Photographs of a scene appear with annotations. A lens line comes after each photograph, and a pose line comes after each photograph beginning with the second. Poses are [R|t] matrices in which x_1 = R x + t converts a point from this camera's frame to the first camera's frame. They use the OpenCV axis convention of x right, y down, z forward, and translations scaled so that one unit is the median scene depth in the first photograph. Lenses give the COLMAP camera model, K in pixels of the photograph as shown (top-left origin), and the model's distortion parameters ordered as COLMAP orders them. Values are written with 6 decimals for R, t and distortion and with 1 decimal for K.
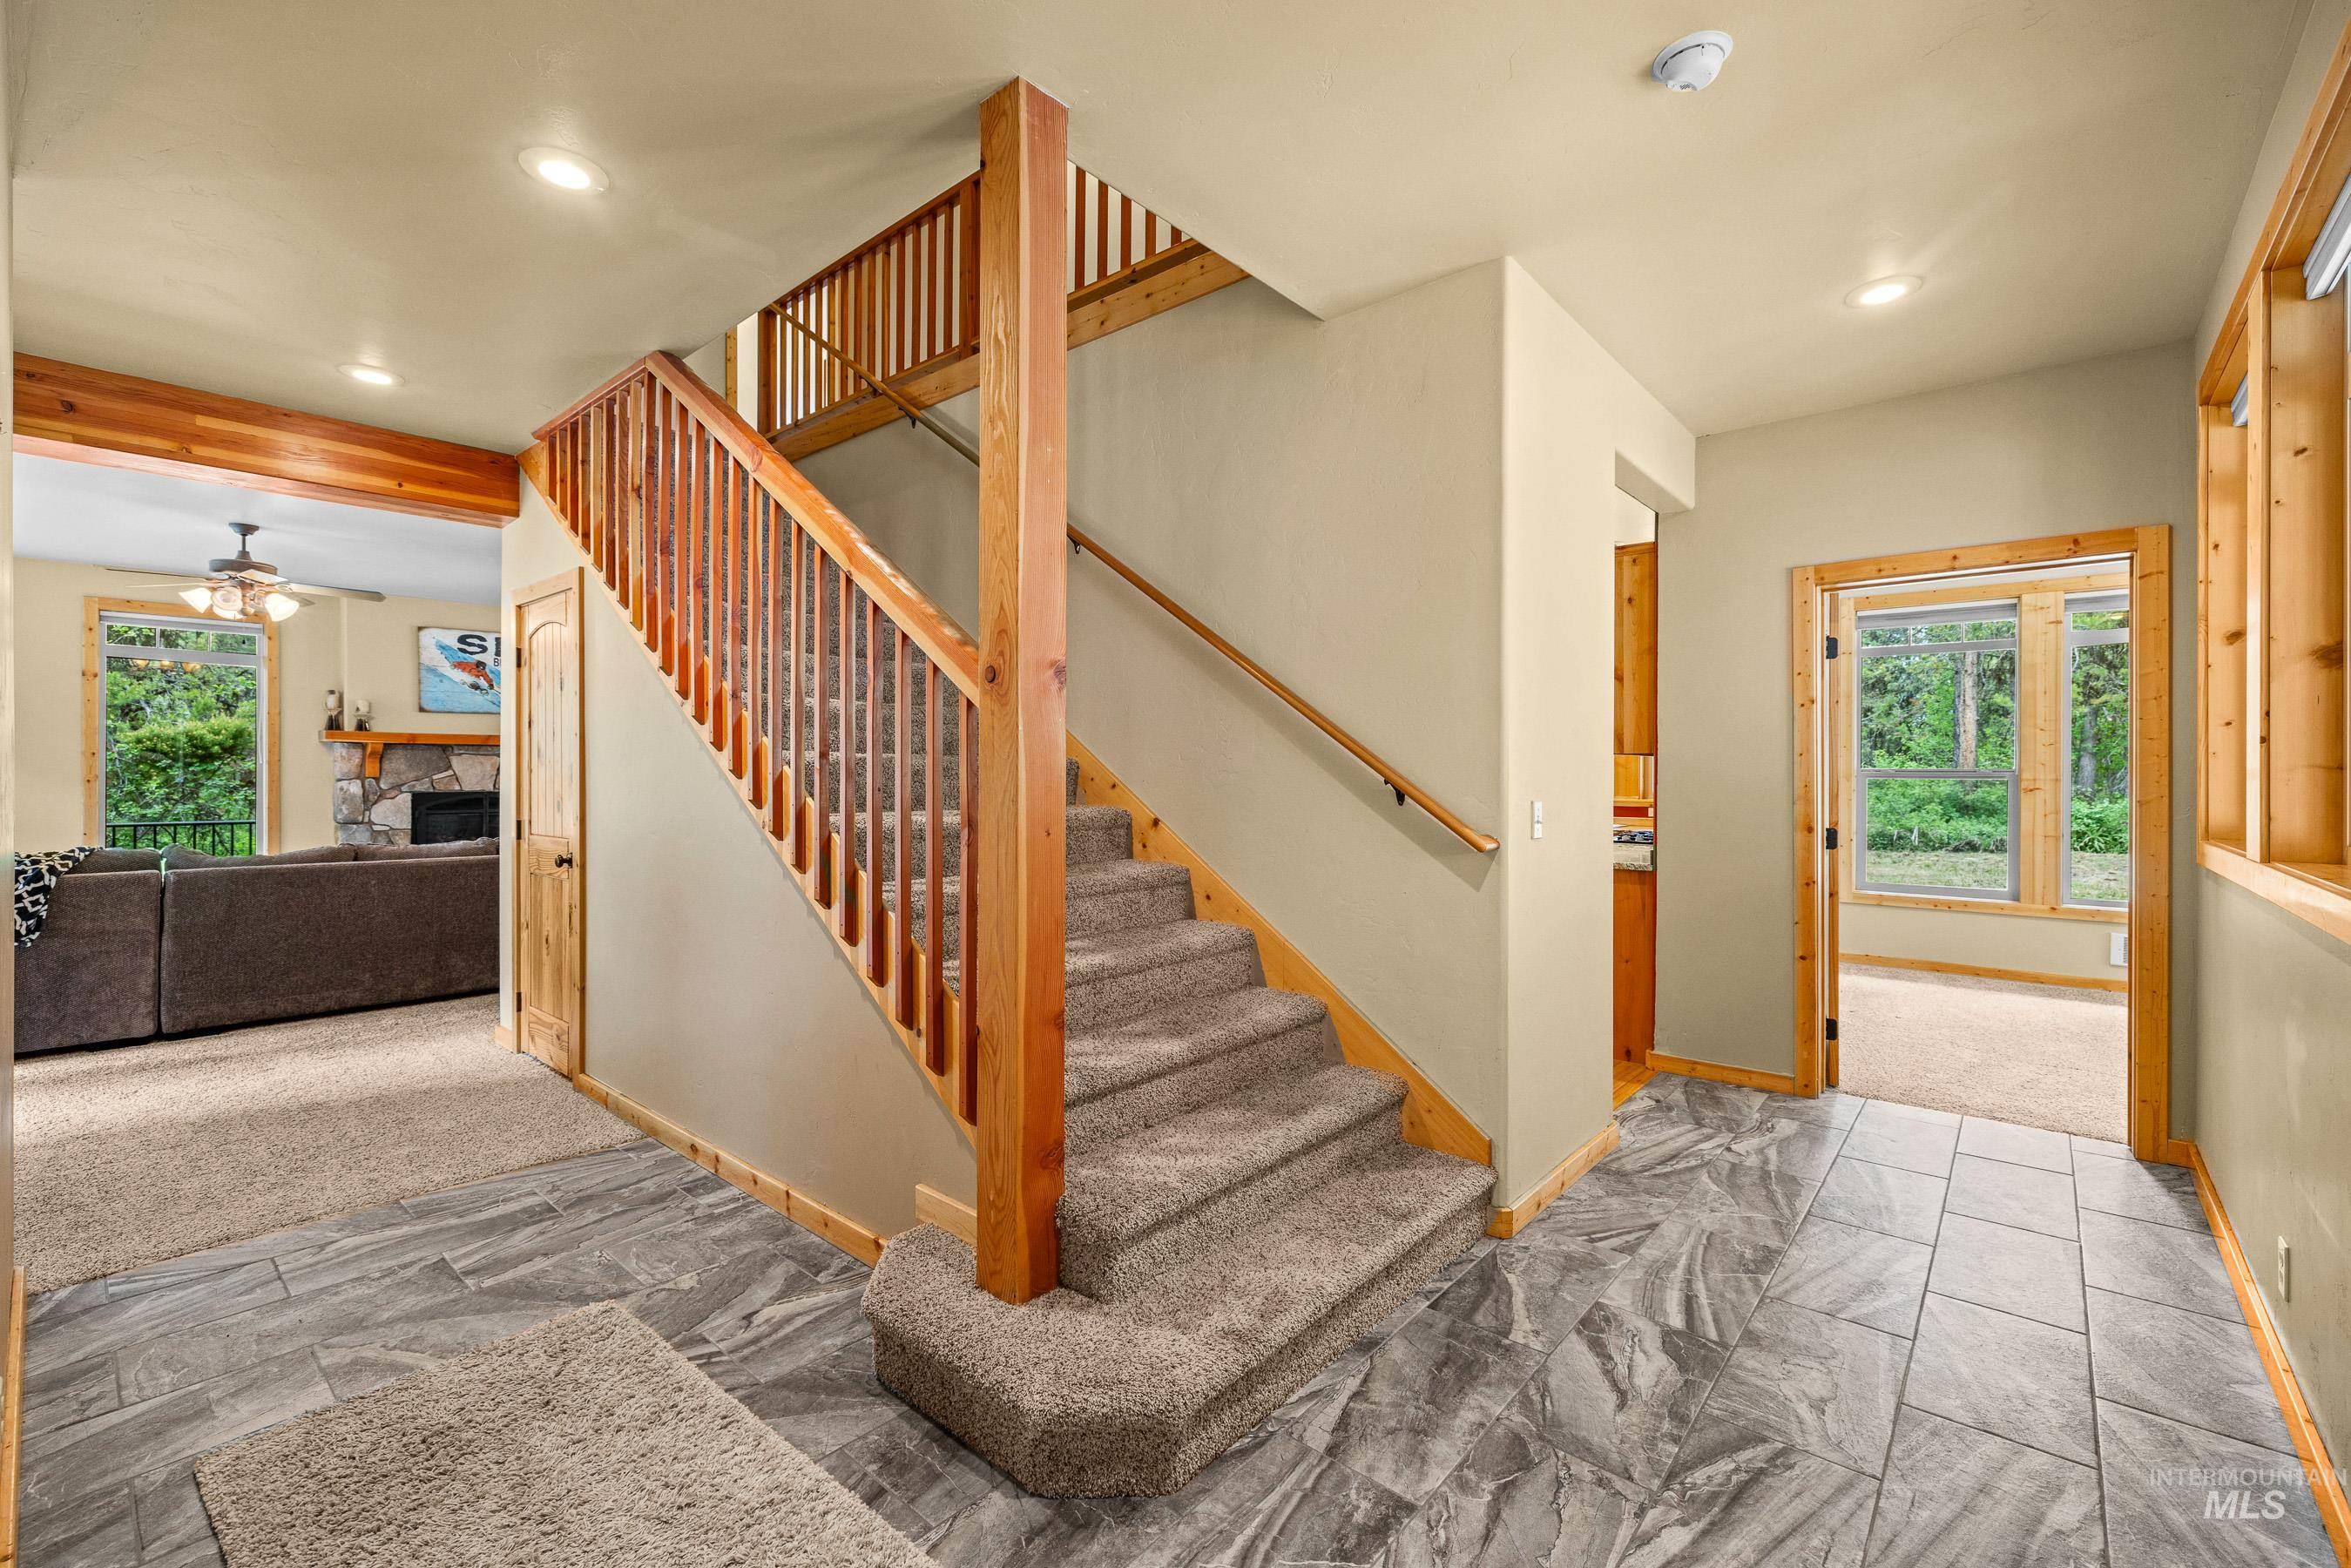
lens RADIAL K [[996.7, 0, 1177.0], [0, 996.7, 776.0], [0, 0, 1]] dist [0.002902, -0.001442]
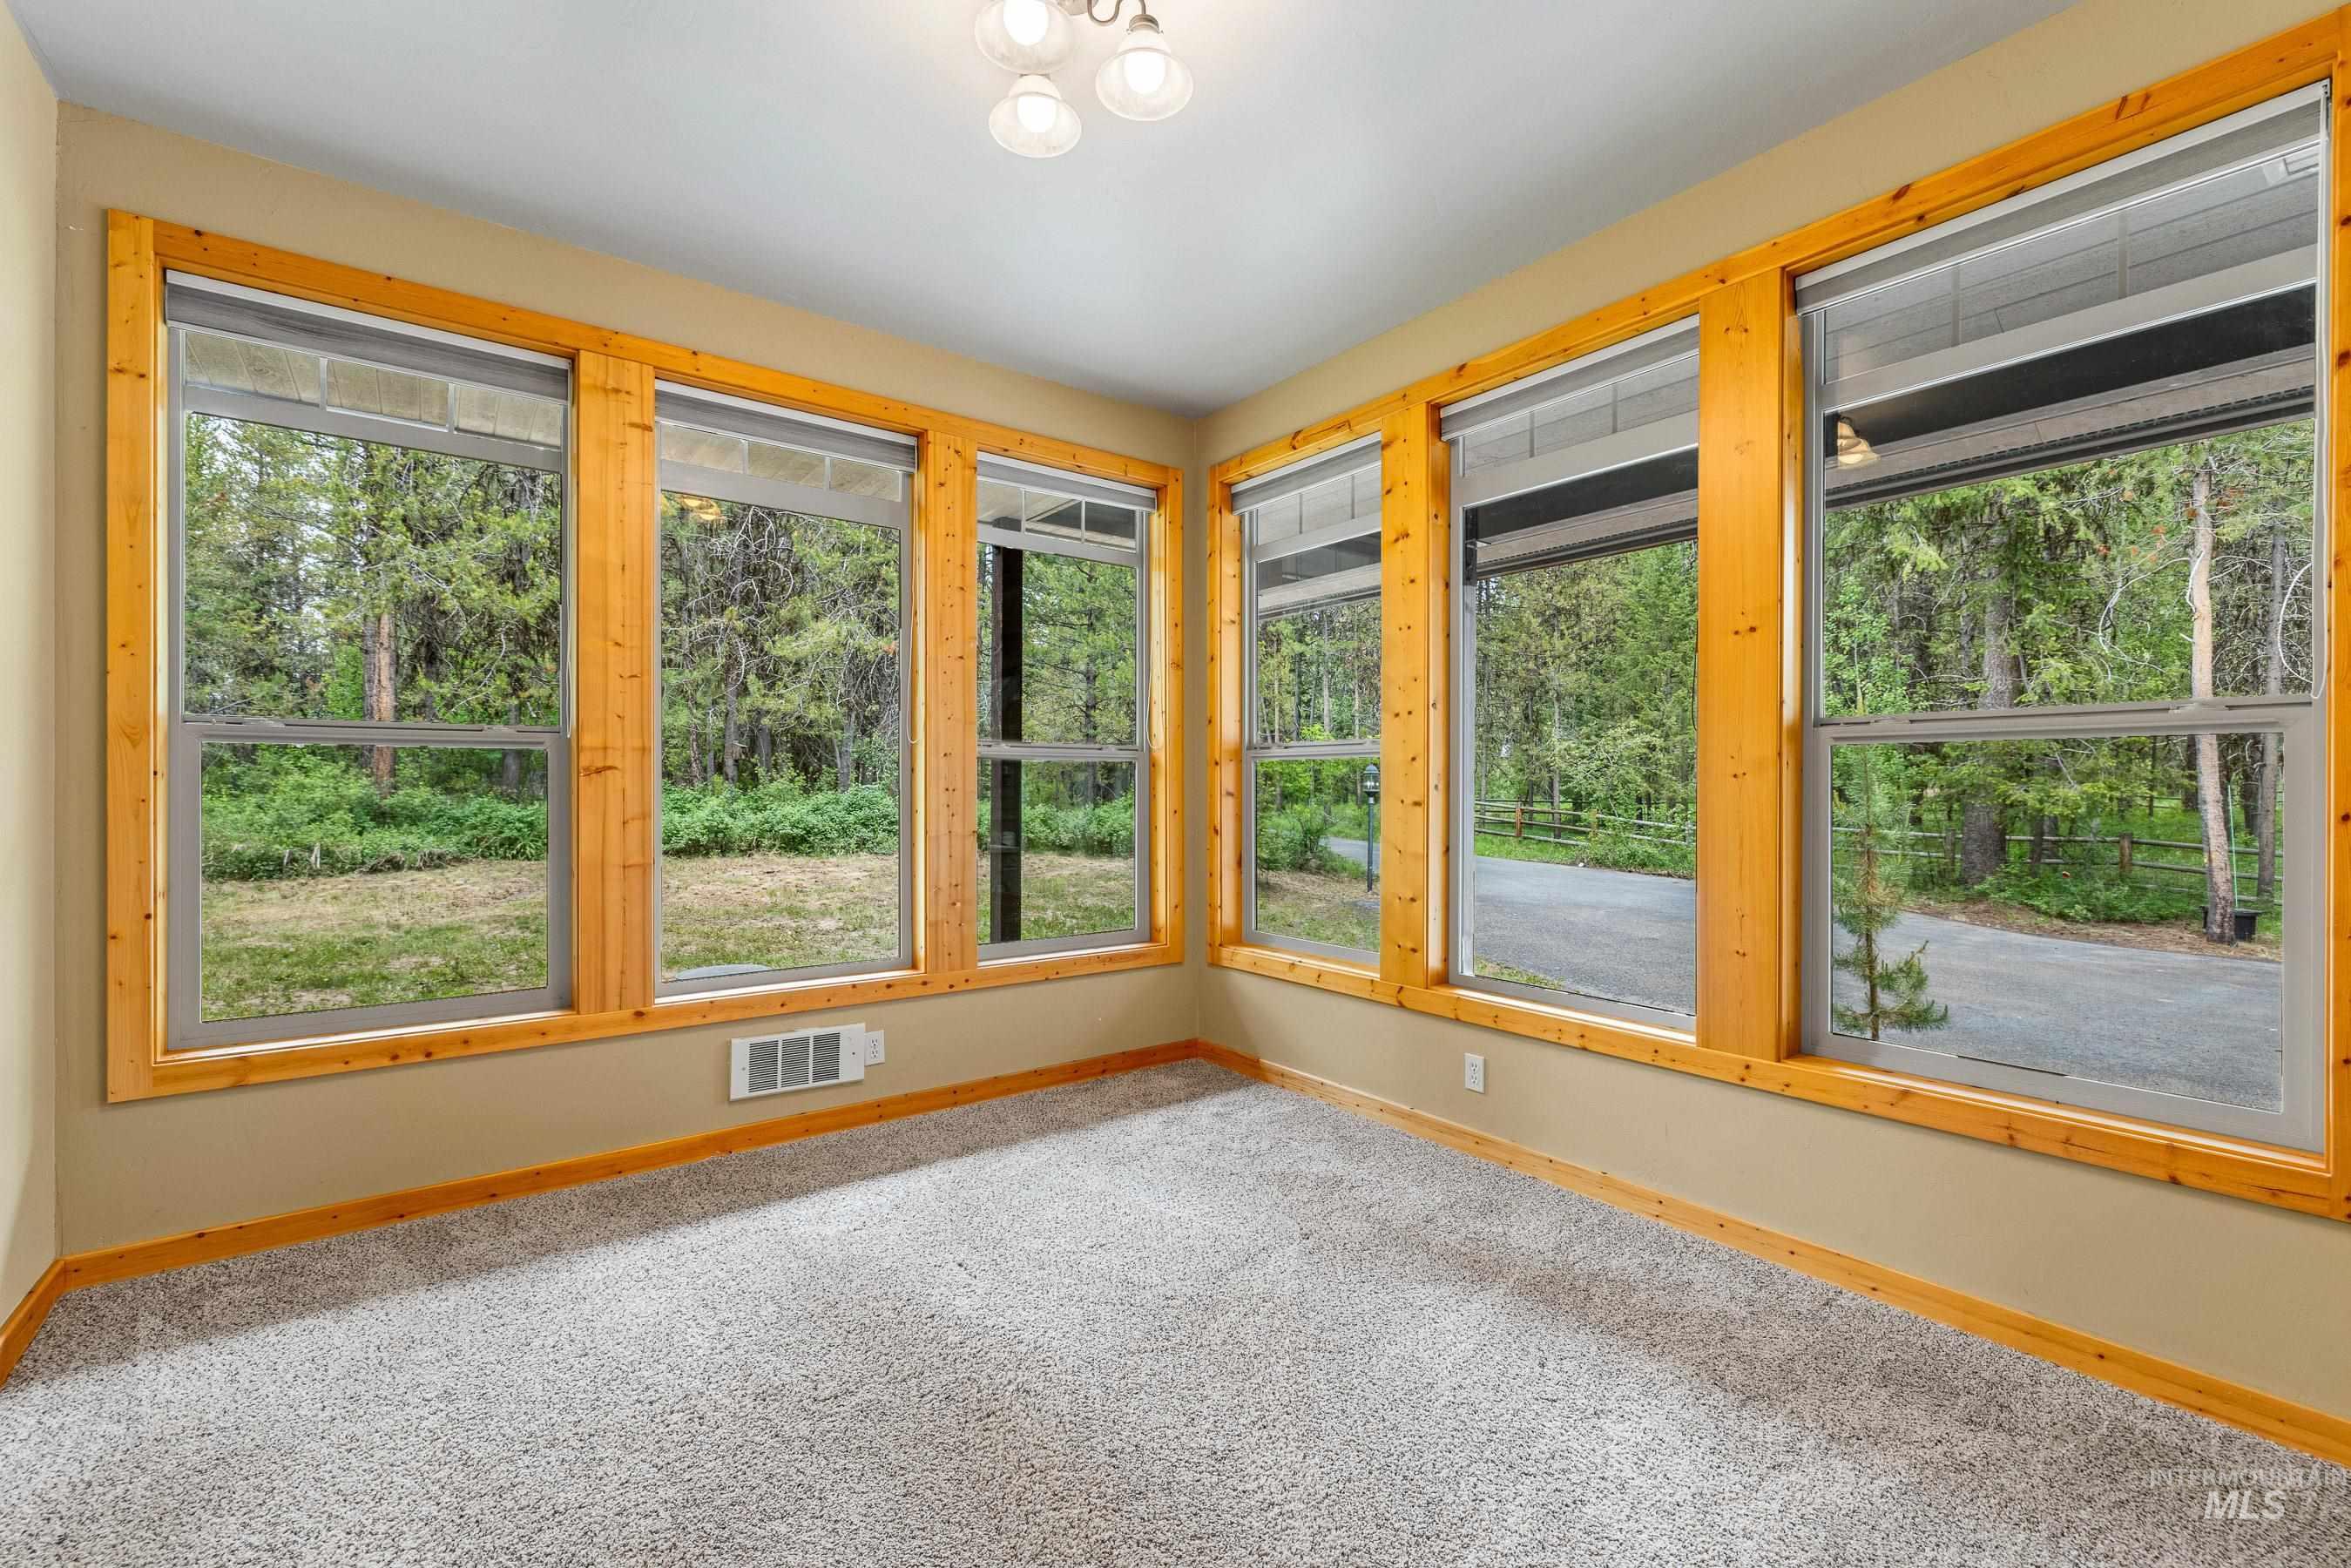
lens RADIAL K [[996.7, 0, 1170.6], [0, 996.7, 787.5], [0, 0, 1]] dist [0.002902, -0.001442]
pose [[0.219876, -0.005777, 0.975511, 0.655056], [0.001900, 0.999983, 0.005494, 0.028844], [-0.975526, 0.000645, 0.219883, 0.909224]]
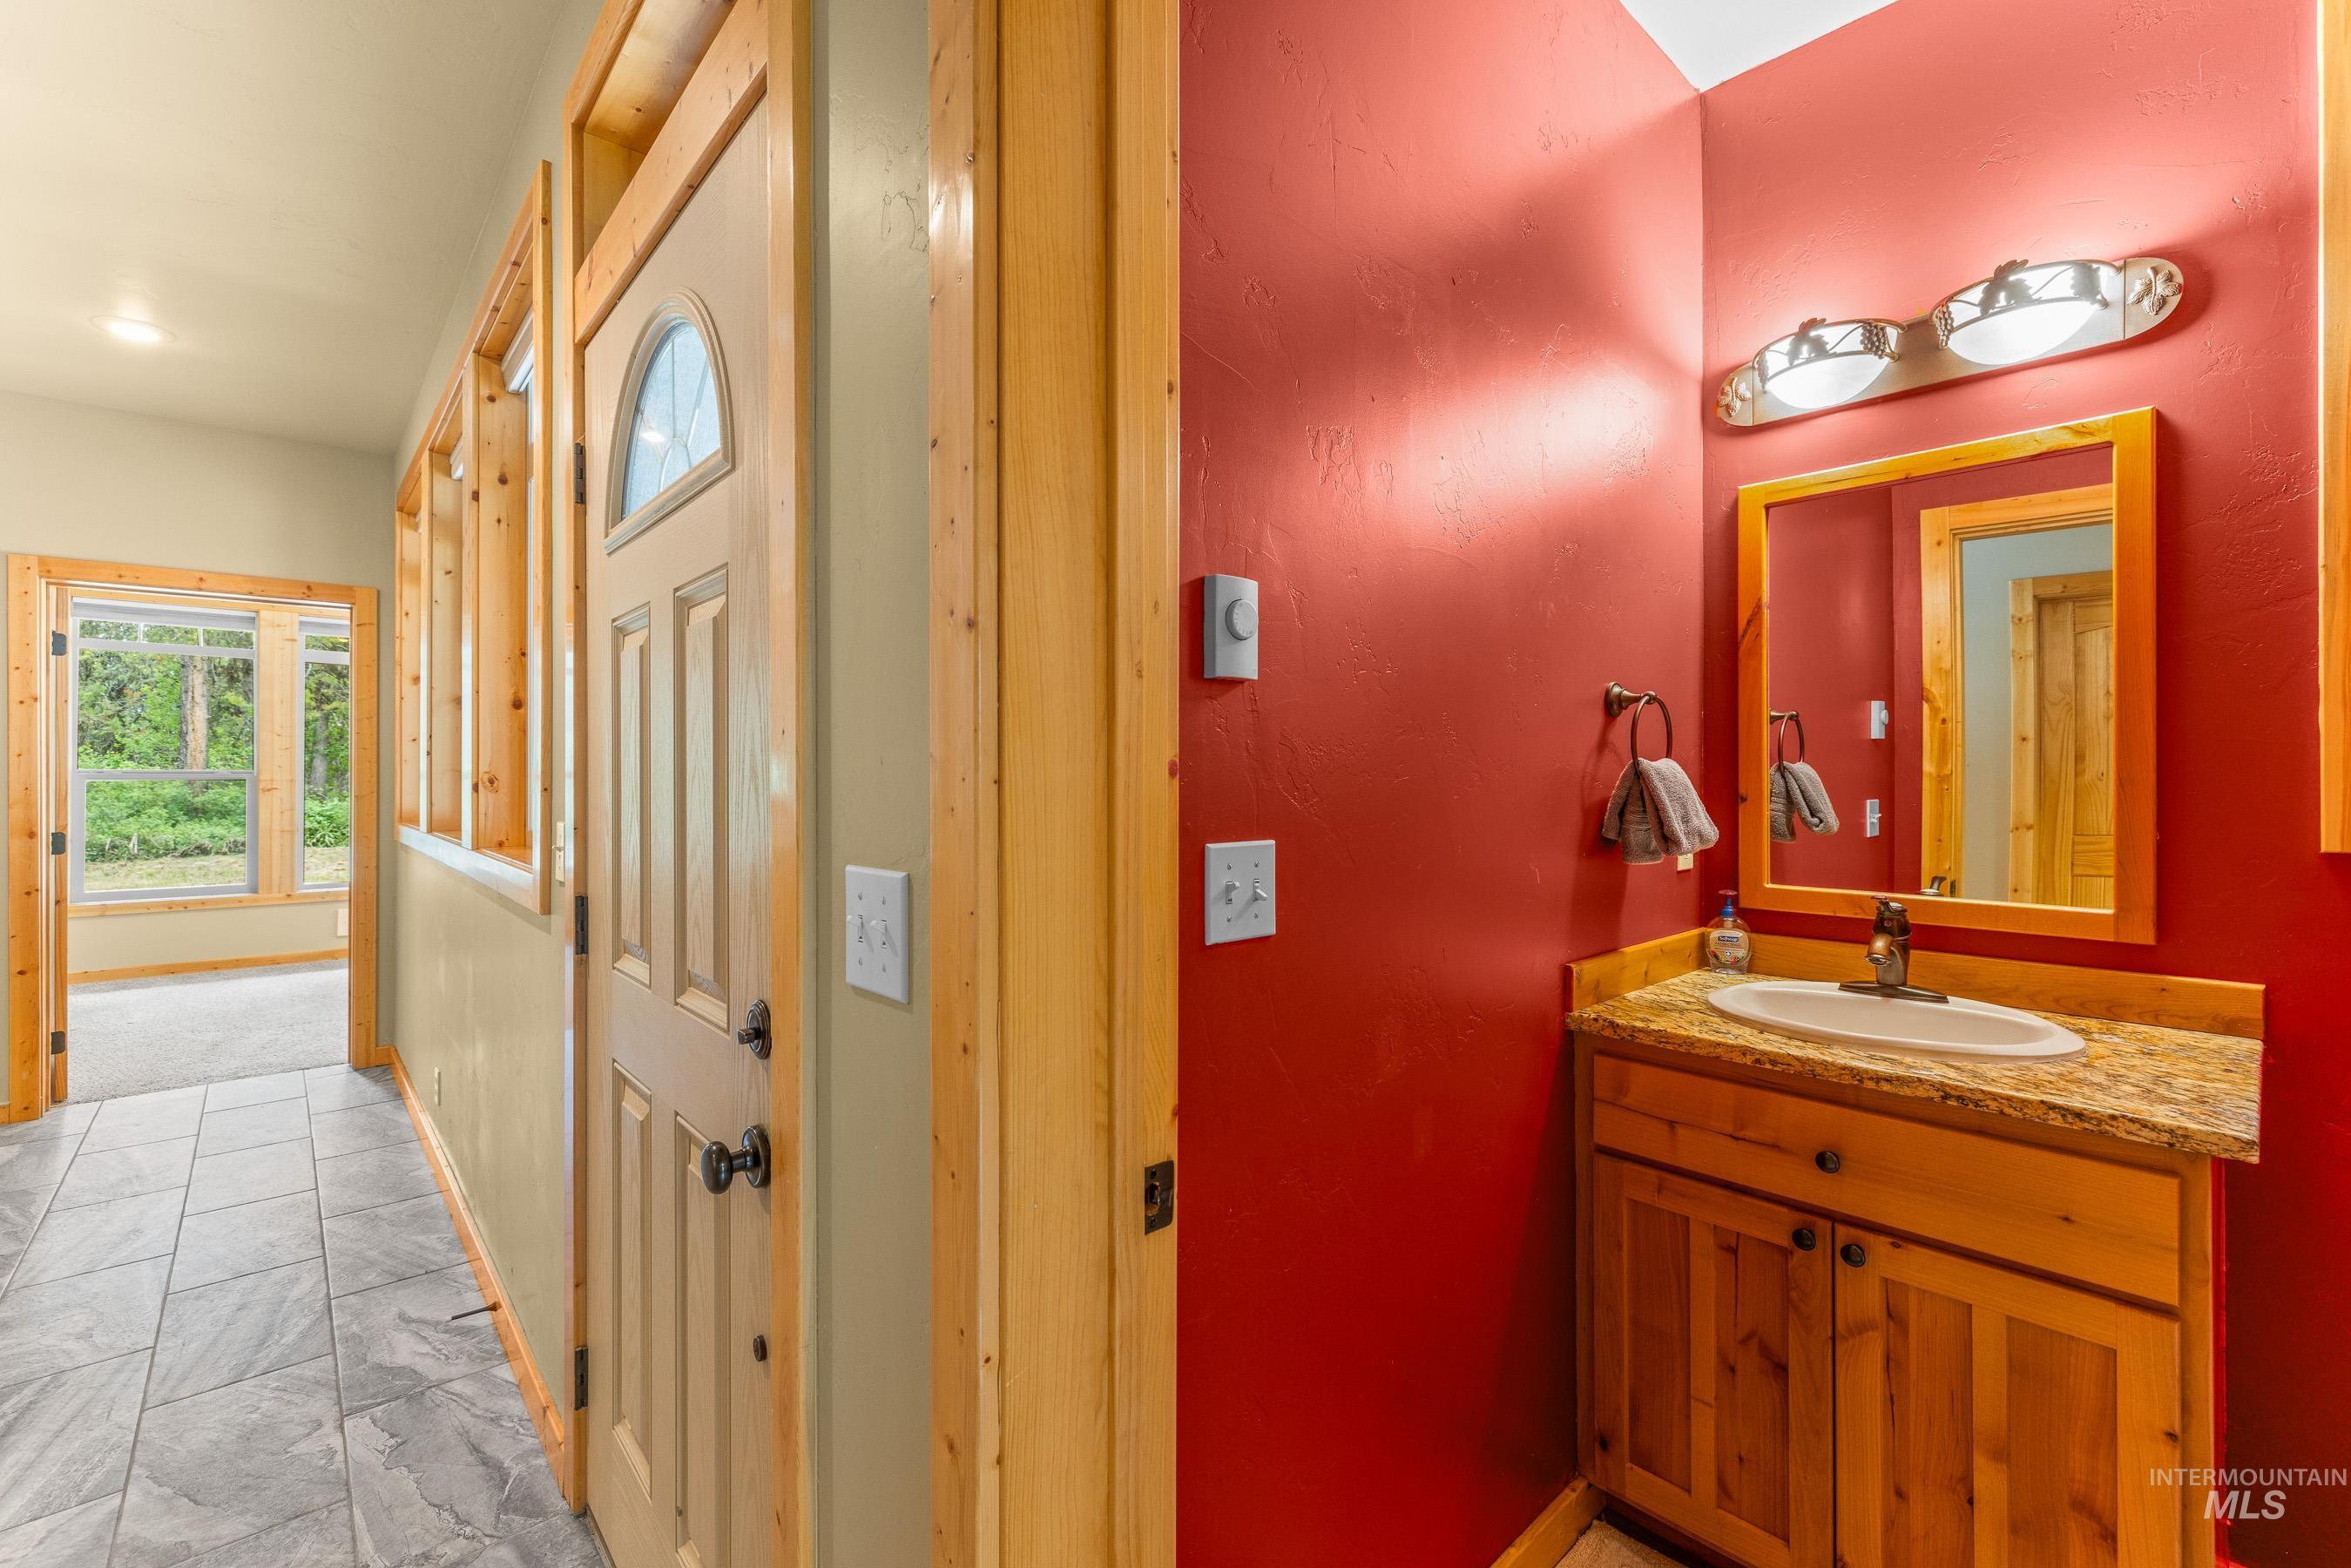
lens RADIAL K [[996.7, 0, 1172.3], [0, 996.7, 767.9], [0, 0, 1]] dist [0.002902, -0.001442]
pose [[0.123976, 0.004677, 0.992274, -0.156152], [0.003880, 0.999979, -0.005198, -0.000475], [-0.992278, 0.004494, 0.123956, -0.173393]]
